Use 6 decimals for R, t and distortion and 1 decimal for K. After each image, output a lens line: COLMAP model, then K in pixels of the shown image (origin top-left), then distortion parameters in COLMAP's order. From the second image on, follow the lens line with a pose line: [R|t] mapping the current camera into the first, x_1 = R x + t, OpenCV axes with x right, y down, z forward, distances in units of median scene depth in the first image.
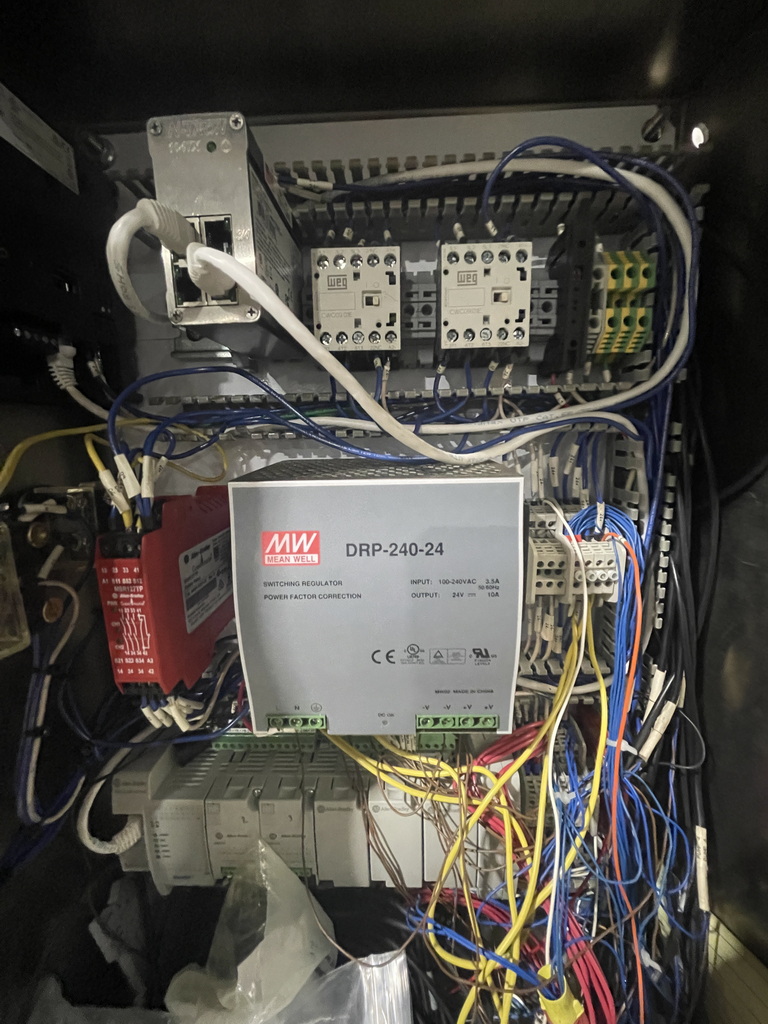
lens RADIAL K [[414.9, 0, 386.6], [0, 414.9, 511.2], [0, 0, 1]] dist [-0.003273, -0.000157]
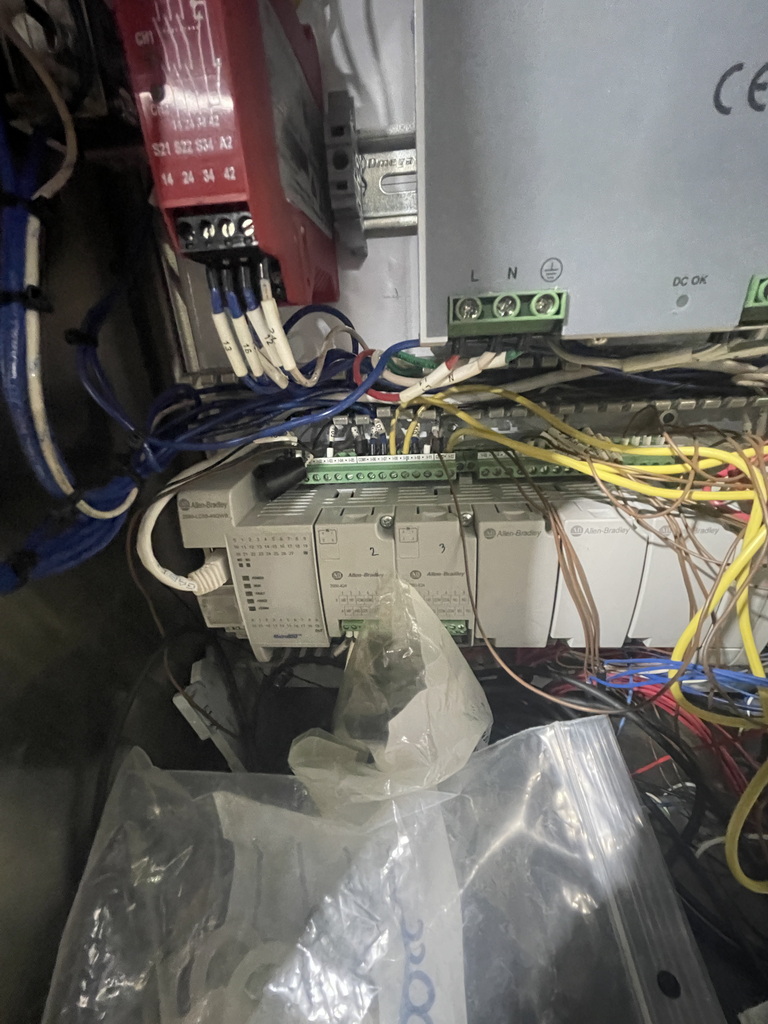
lens RADIAL K [[414.9, 0, 388.5], [0, 414.9, 511.1], [0, 0, 1]] dist [-0.003273, -0.000157]
pose [[0.998645, -0.009921, -0.051093, -0.287365], [0.021066, 0.974708, 0.222487, 0.535875], [0.047594, -0.223262, 0.973596, 0.354820]]
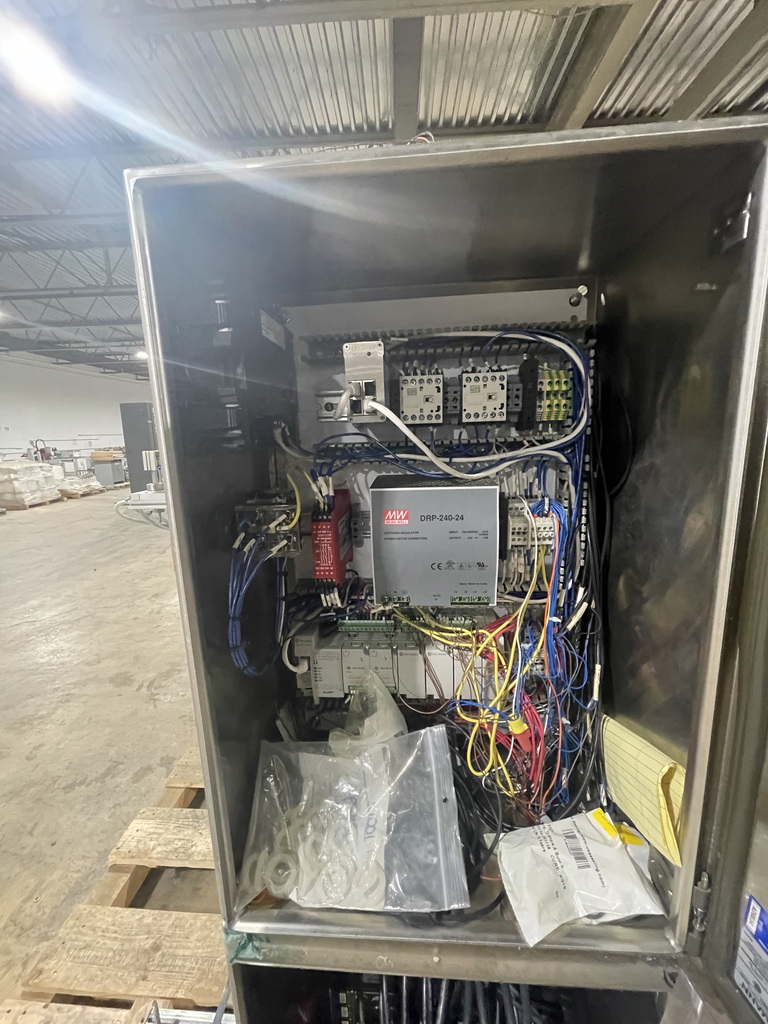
lens RADIAL K [[414.9, 0, 385.2], [0, 414.9, 509.1], [0, 0, 1]] dist [-0.003273, -0.000157]
pose [[0.998123, -0.001492, -0.061220, -0.112799], [0.001507, 0.999999, 0.000195, 0.032160], [0.061220, -0.000287, 0.998124, -0.968457]]
